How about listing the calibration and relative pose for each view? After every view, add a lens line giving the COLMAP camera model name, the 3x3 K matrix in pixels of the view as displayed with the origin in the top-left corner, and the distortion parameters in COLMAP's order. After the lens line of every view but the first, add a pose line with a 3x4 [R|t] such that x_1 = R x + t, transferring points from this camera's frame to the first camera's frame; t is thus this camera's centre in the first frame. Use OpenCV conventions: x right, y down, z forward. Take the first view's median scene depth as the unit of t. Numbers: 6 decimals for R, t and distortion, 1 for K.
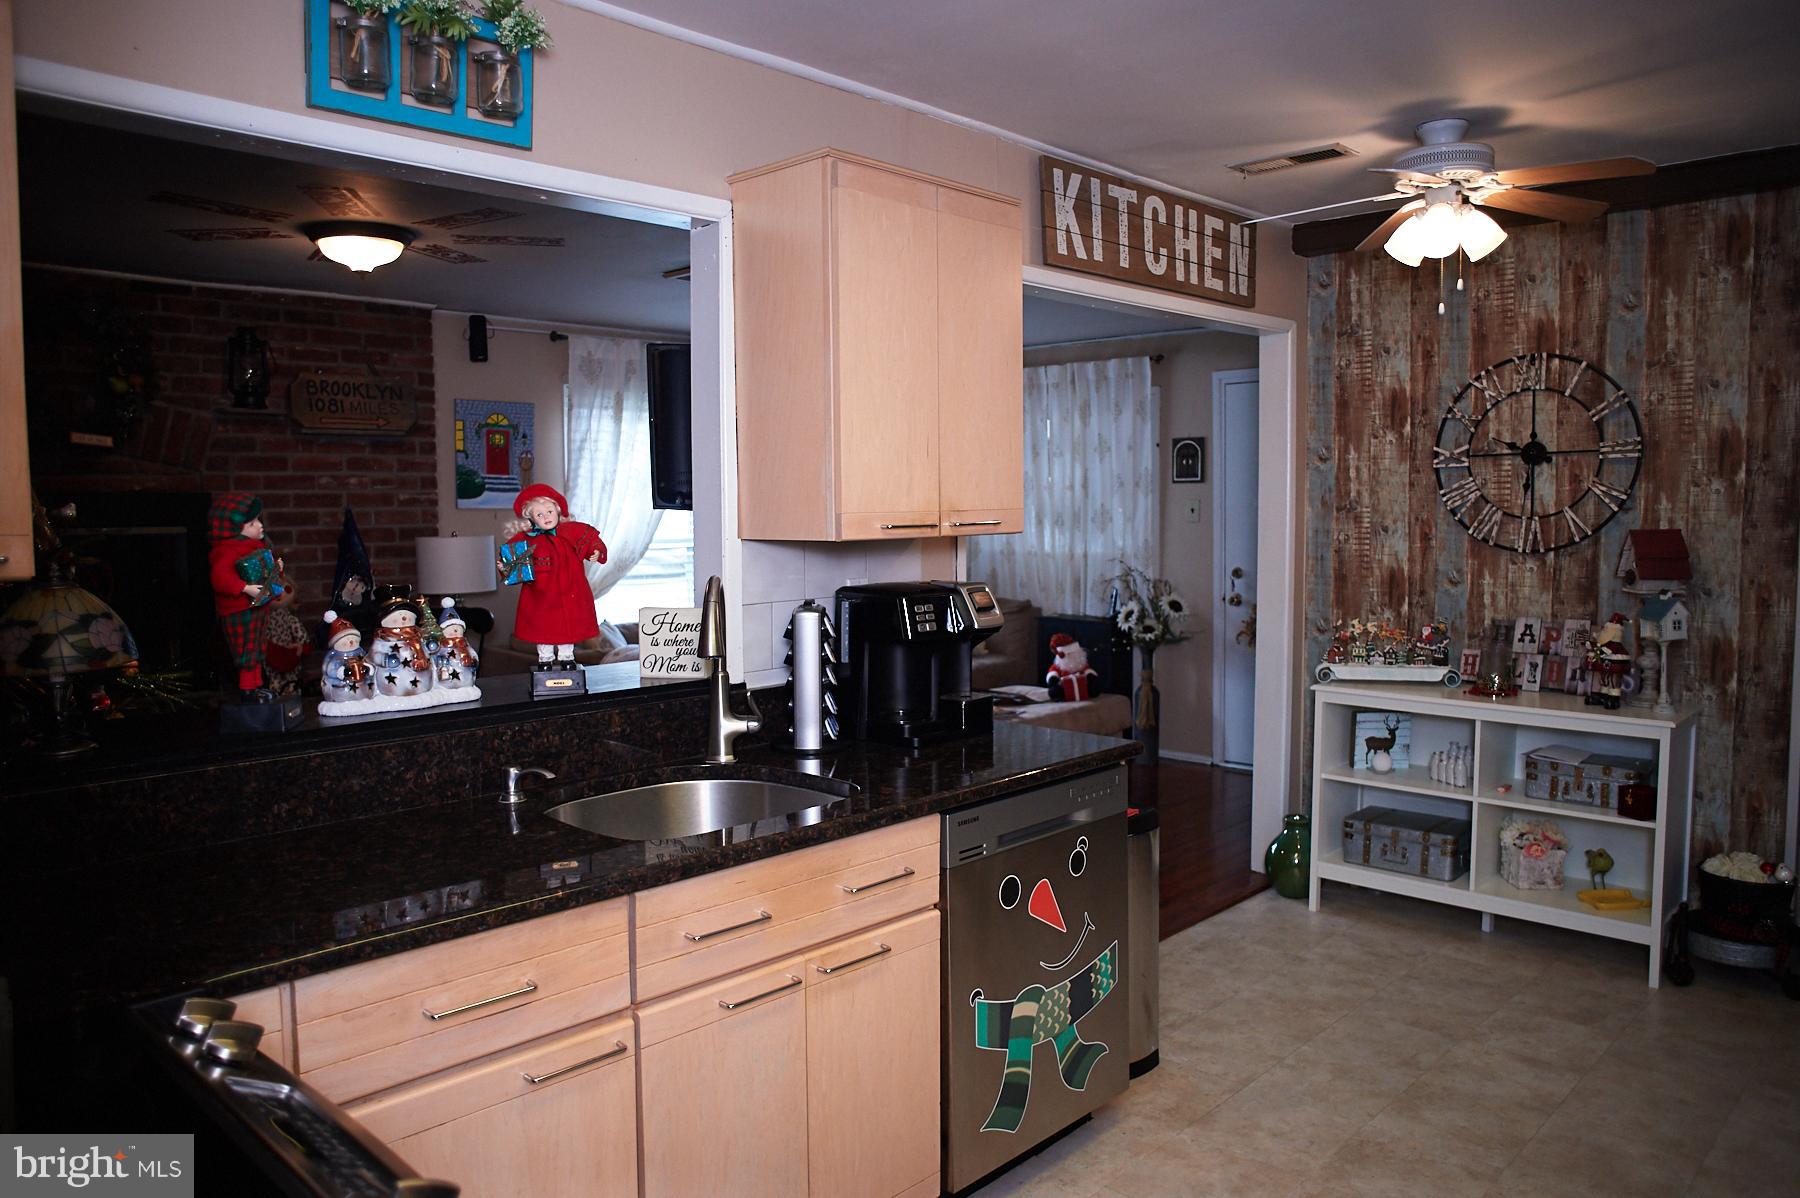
lens RADIAL K [[1247.5, 0, 900.0], [0, 1247.5, 598.8], [0, 0, 1]] dist [-0.098755, 0.085005]
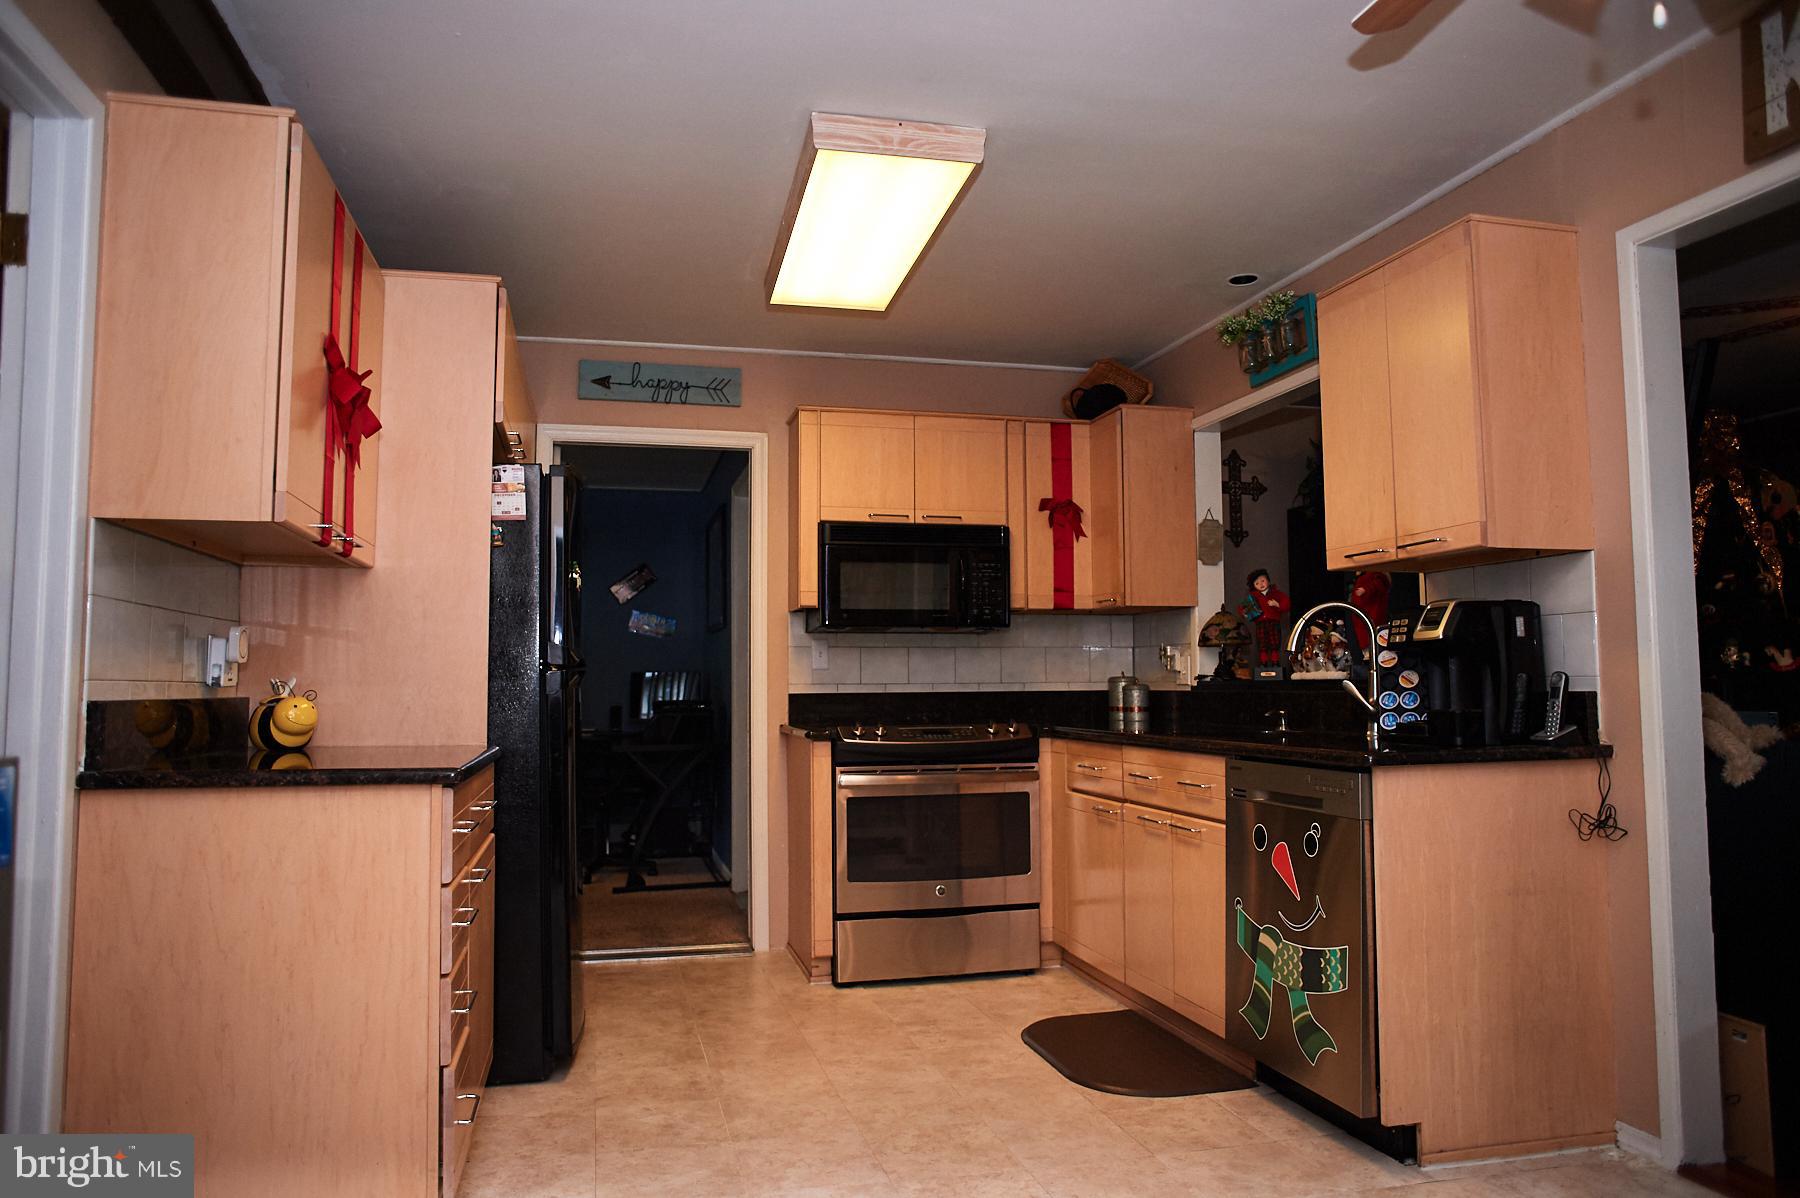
lens RADIAL K [[1247.5, 0, 900.0], [0, 1247.5, 598.8], [0, 0, 1]] dist [-0.098755, 0.085005]
pose [[-0.534399, -0.050875, -0.843700, 1.299193], [-0.055433, 0.998147, -0.025077, 0.041614], [0.843412, 0.033368, -0.536230, 1.290272]]
